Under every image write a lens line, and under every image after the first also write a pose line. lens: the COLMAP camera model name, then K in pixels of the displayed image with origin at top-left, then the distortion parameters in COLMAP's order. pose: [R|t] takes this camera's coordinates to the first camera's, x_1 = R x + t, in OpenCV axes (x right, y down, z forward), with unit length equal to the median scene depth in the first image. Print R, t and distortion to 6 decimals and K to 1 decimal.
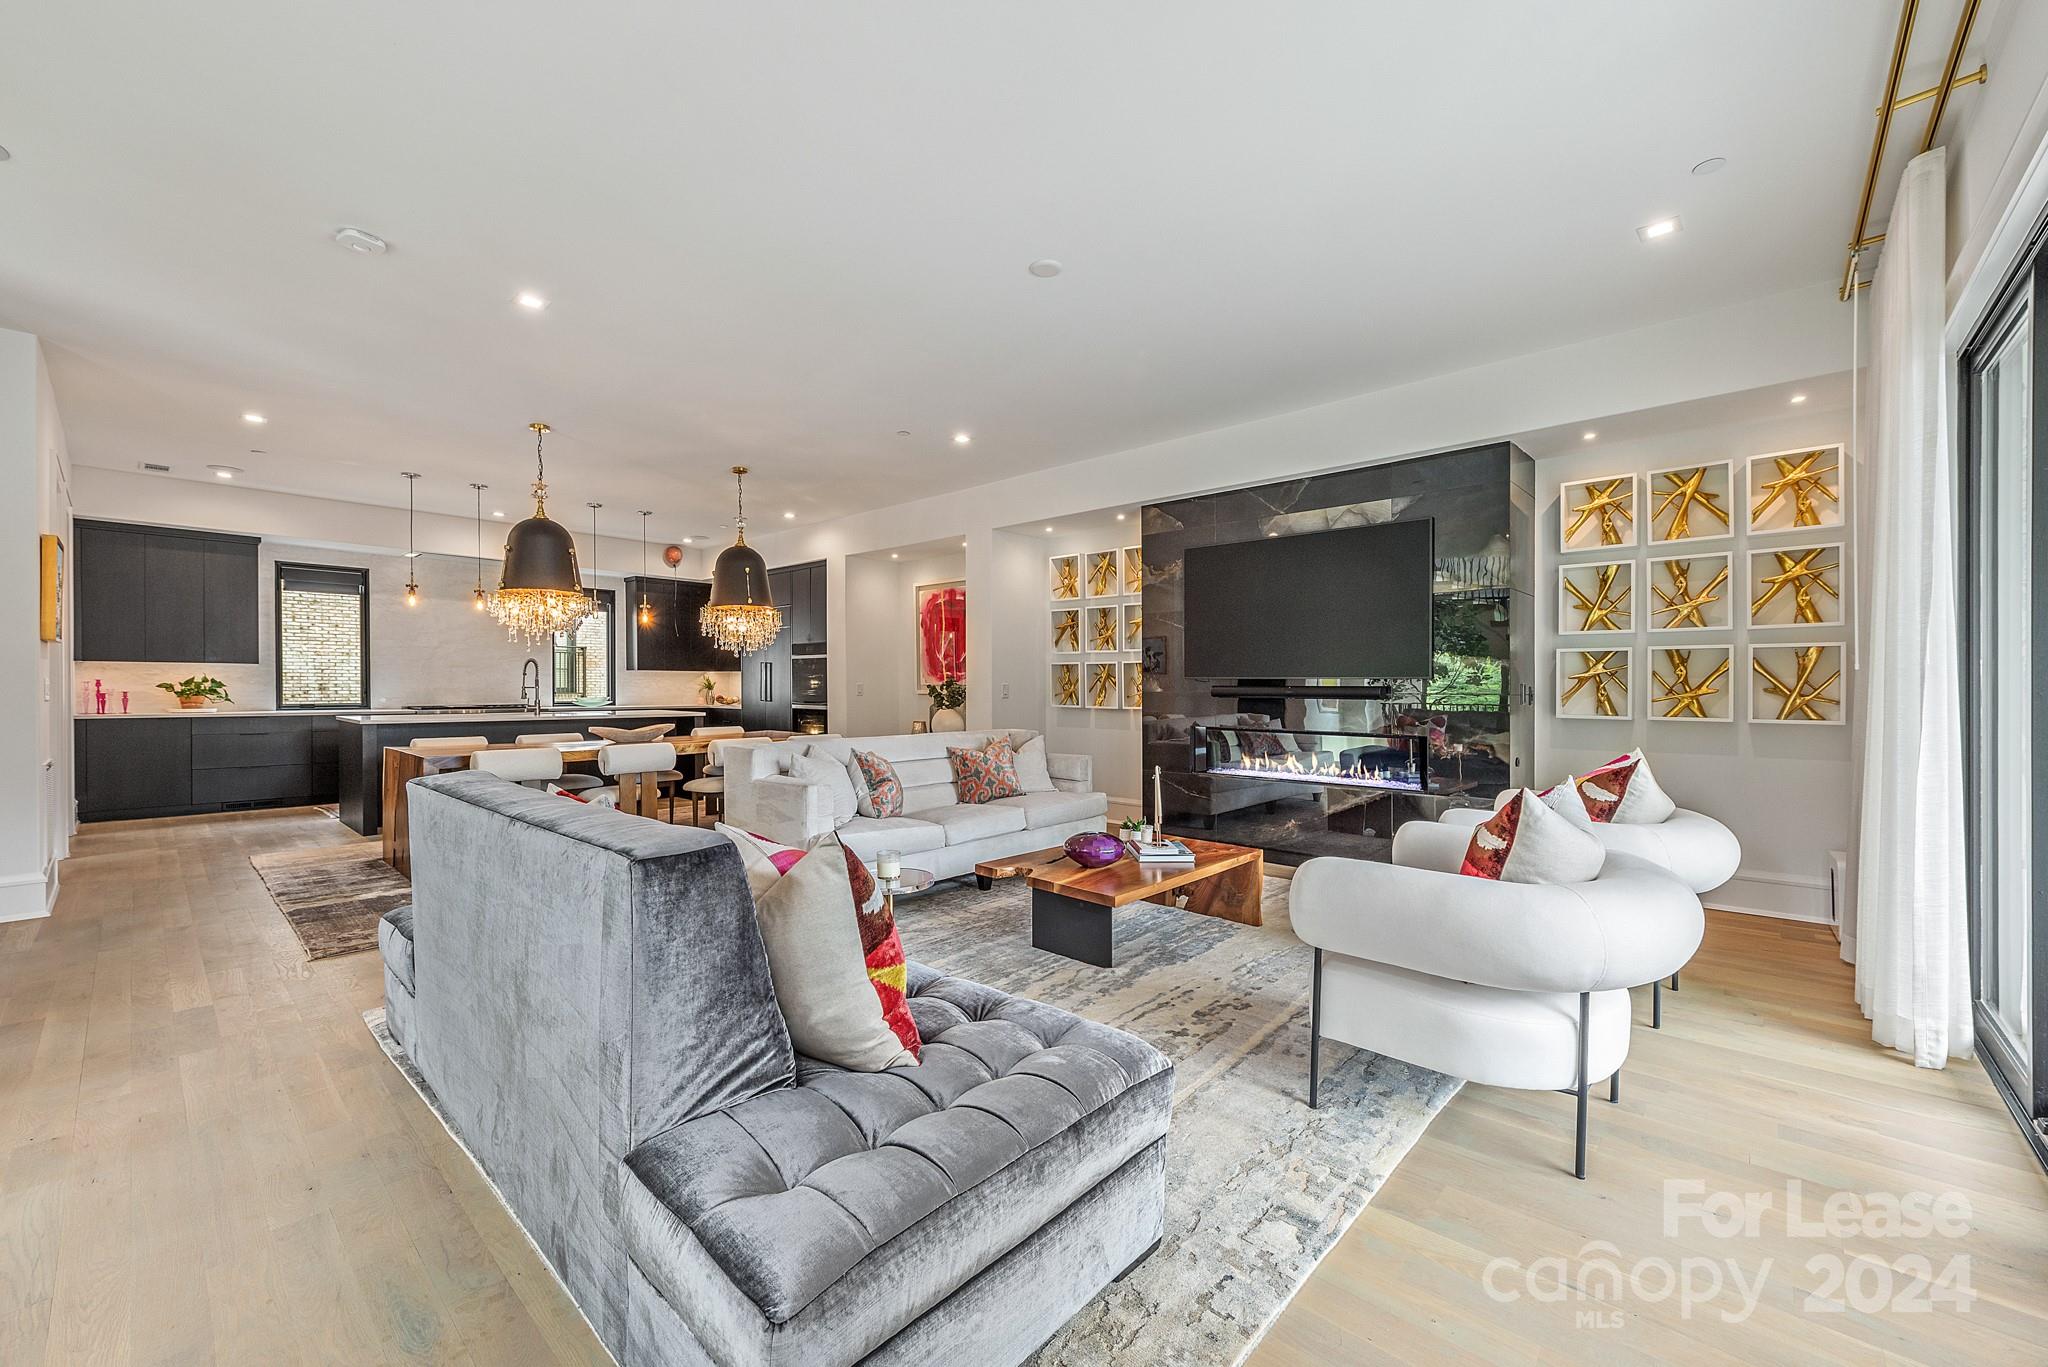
lens RADIAL K [[799.8, 0, 1026.4], [0, 799.8, 694.7], [0, 0, 1]] dist [0.011825, -0.002832]
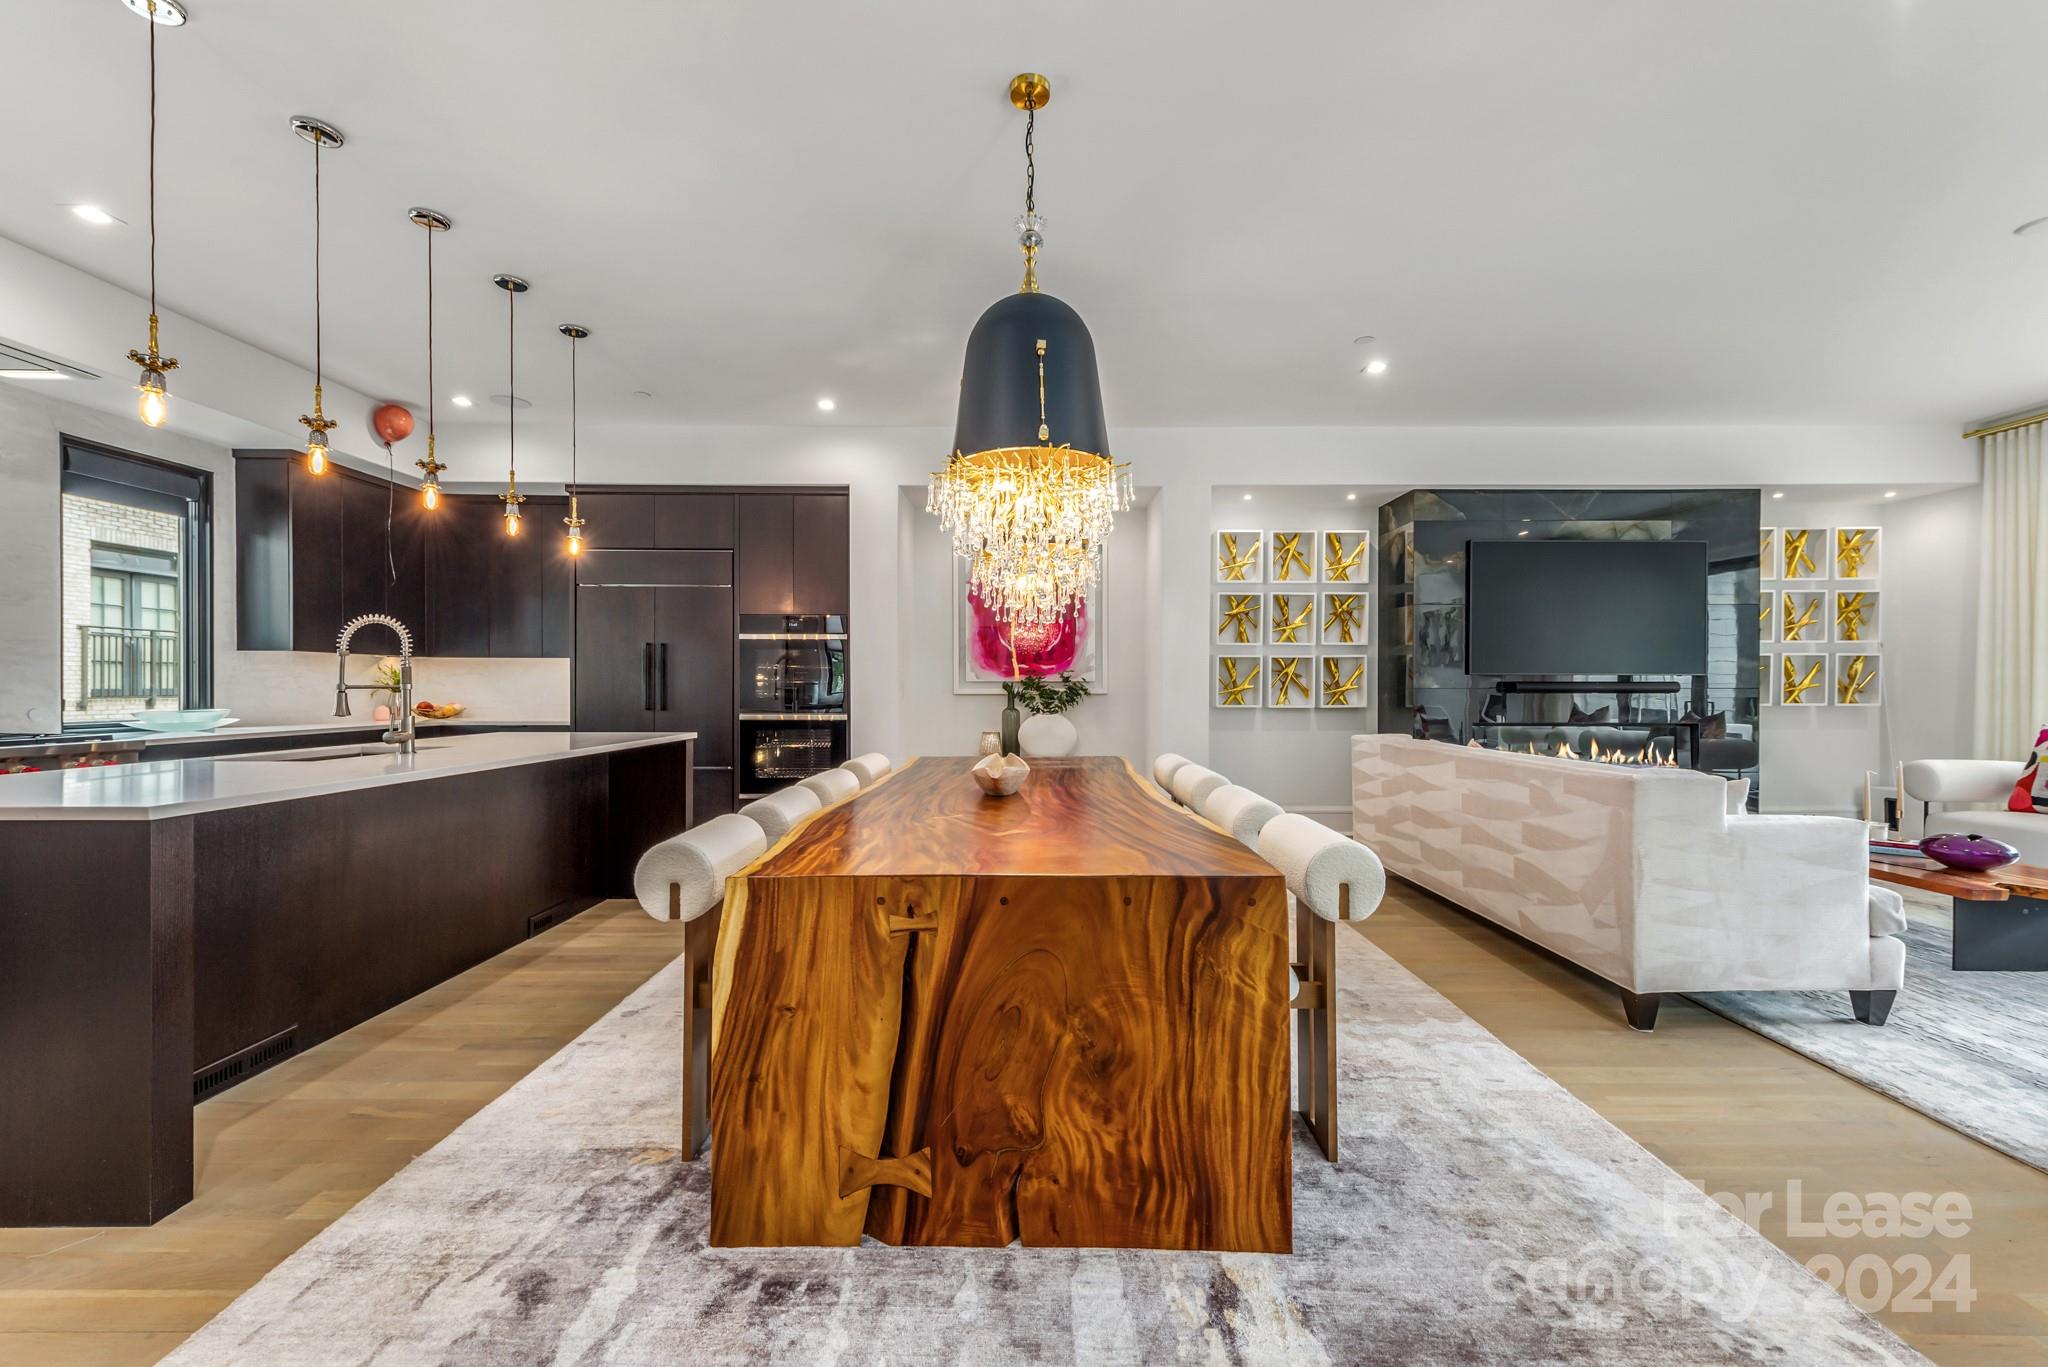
lens RADIAL K [[799.8, 0, 1030.0], [0, 799.8, 689.5], [0, 0, 1]] dist [0.011825, -0.002832]
pose [[0.740014, -0.005080, 0.672572, -0.679433], [0.010060, 0.999943, -0.003516, -0.003162], [-0.672516, 0.009368, 0.740023, 0.510490]]
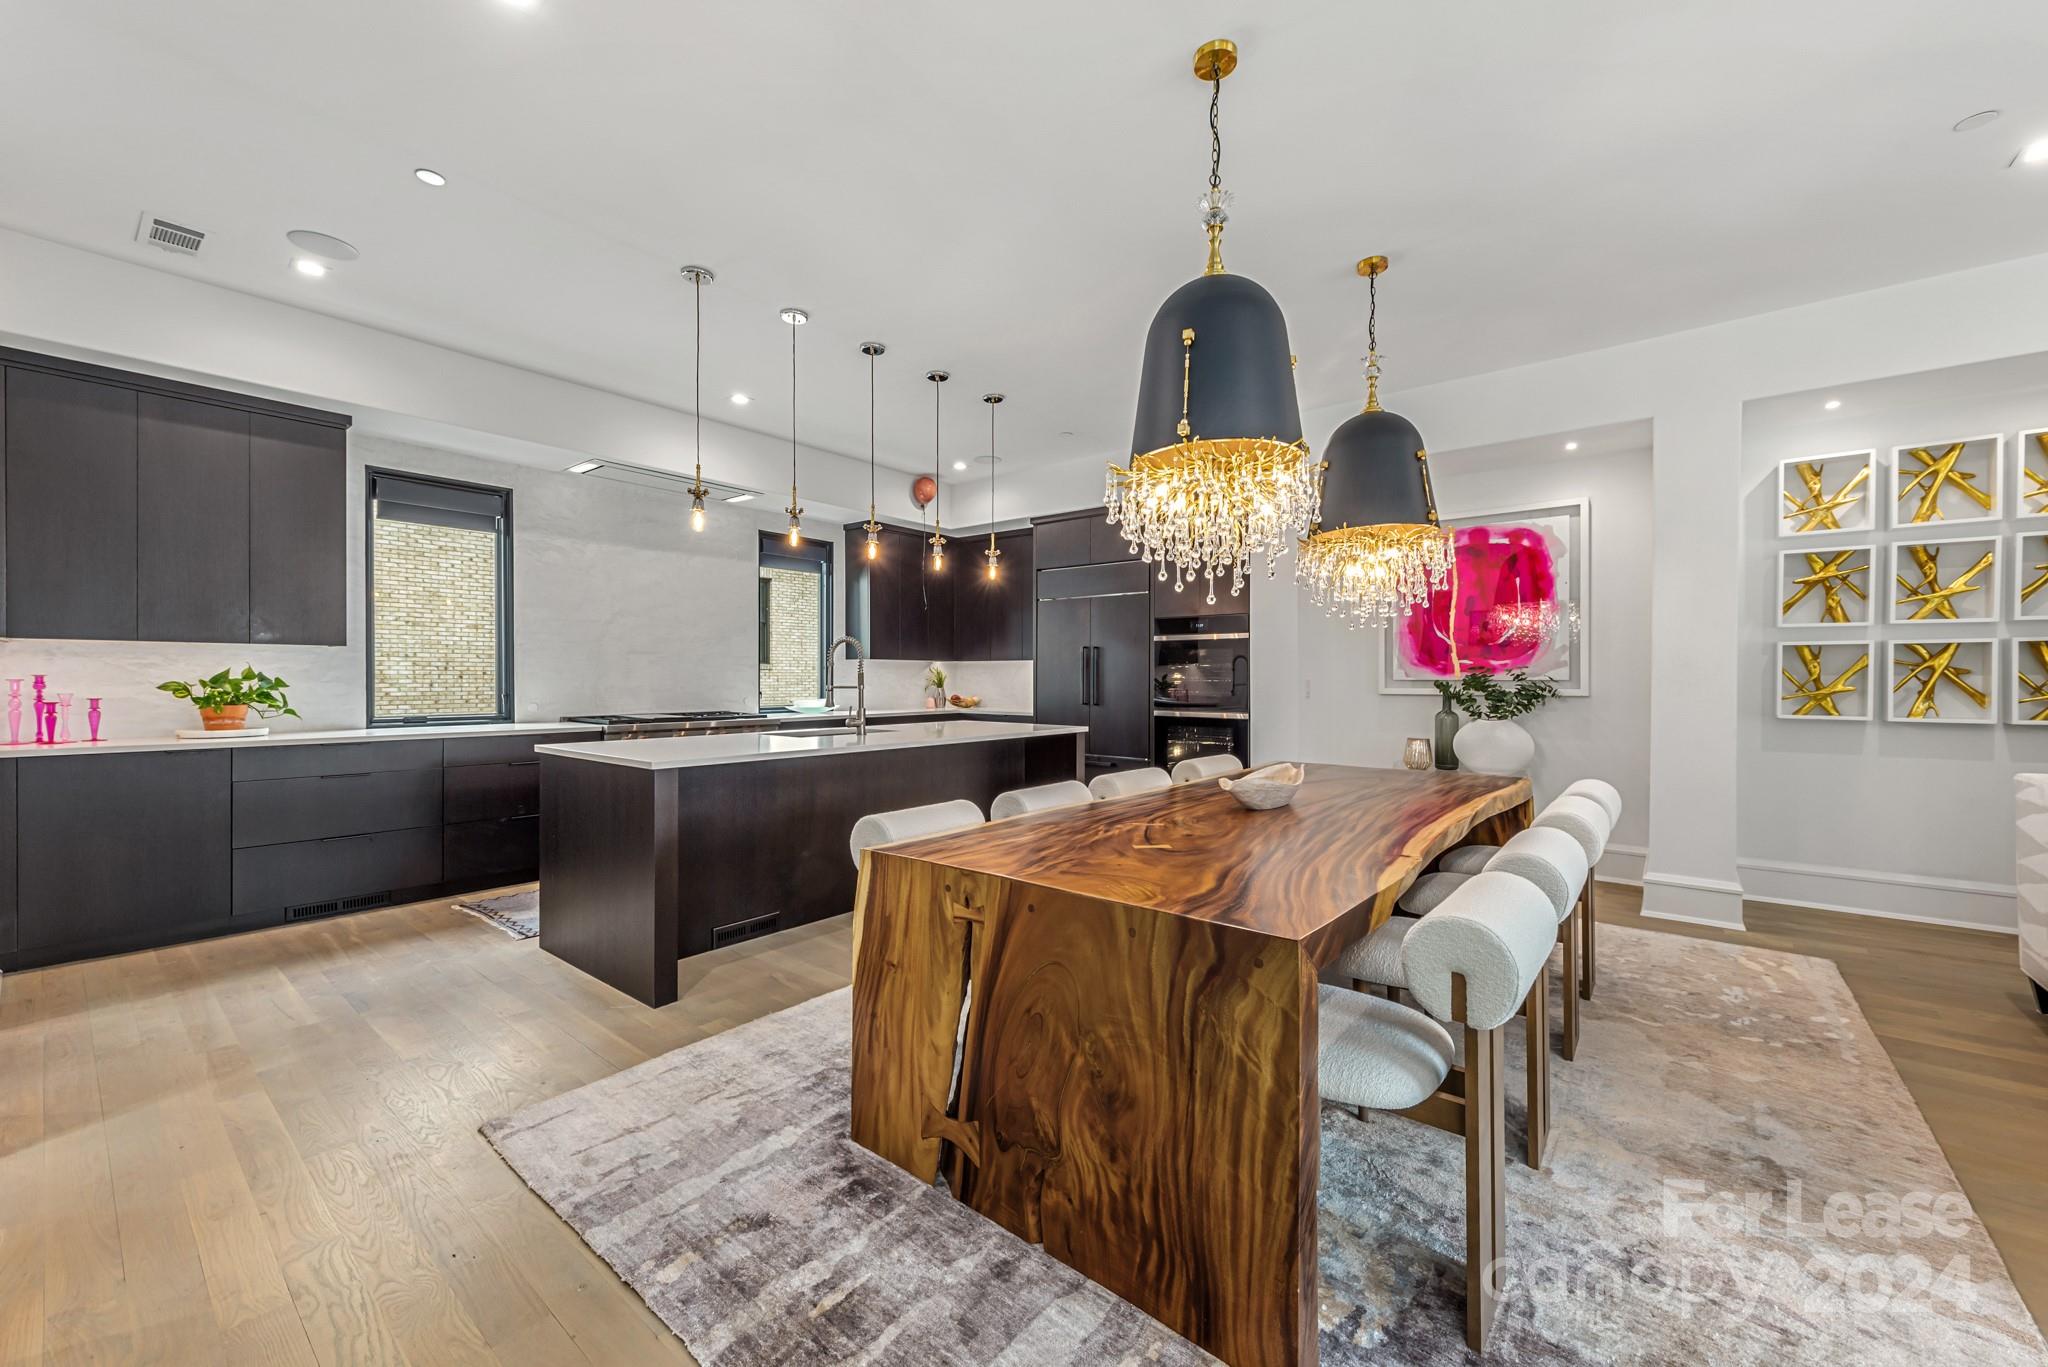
lens RADIAL K [[799.8, 0, 1034.3], [0, 799.8, 681.5], [0, 0, 1]] dist [0.011825, -0.002832]
pose [[0.998402, -0.002460, 0.056451, -0.540217], [0.002920, 0.999963, -0.008069, -0.008682], [-0.056429, 0.008221, 0.998373, 0.447571]]
